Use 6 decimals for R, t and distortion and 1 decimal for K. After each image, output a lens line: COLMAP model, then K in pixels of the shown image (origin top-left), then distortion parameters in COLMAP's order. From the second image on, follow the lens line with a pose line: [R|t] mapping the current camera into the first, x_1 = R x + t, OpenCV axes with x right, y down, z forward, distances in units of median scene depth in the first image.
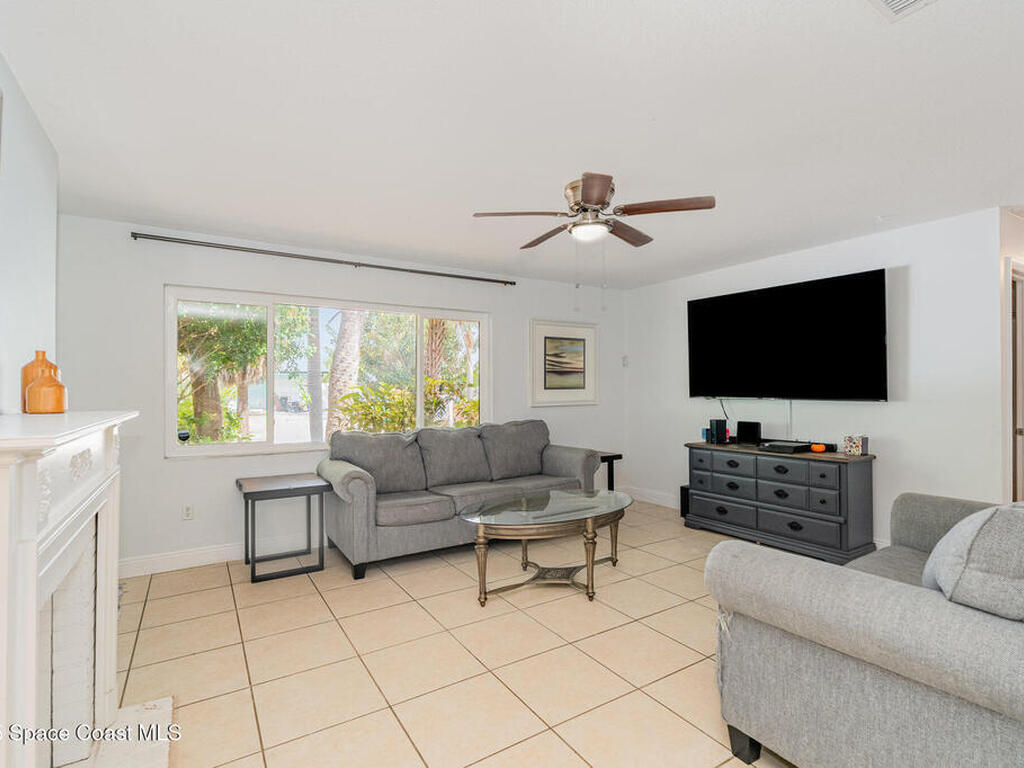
lens RADIAL K [[500.3, 0, 509.8], [0, 500.3, 381.2], [0, 0, 1]] dist [-0.002407, 0.000599]
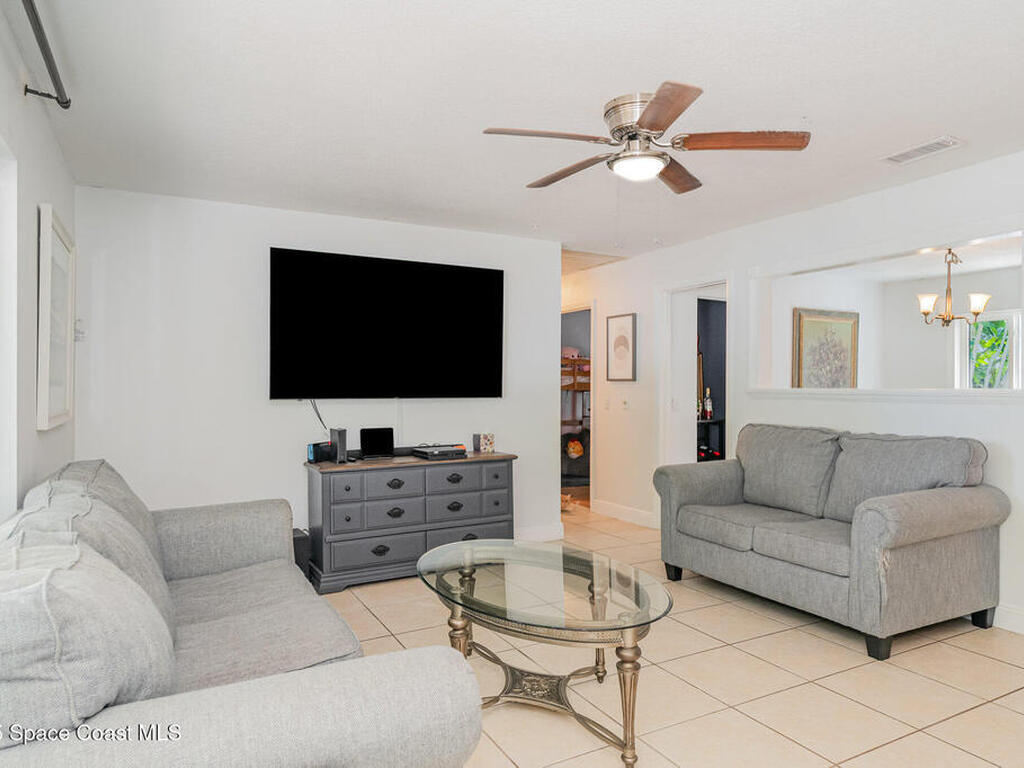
lens RADIAL K [[649.6, 0, 508.8], [0, 649.6, 390.8], [0, 0, 1]] dist [-0.004471, 0.000180]
pose [[0.087971, -0.003381, 0.996117, -0.509720], [-0.012294, 0.999914, 0.004479, 0.016306], [-0.996047, -0.012640, 0.087921, 0.724293]]
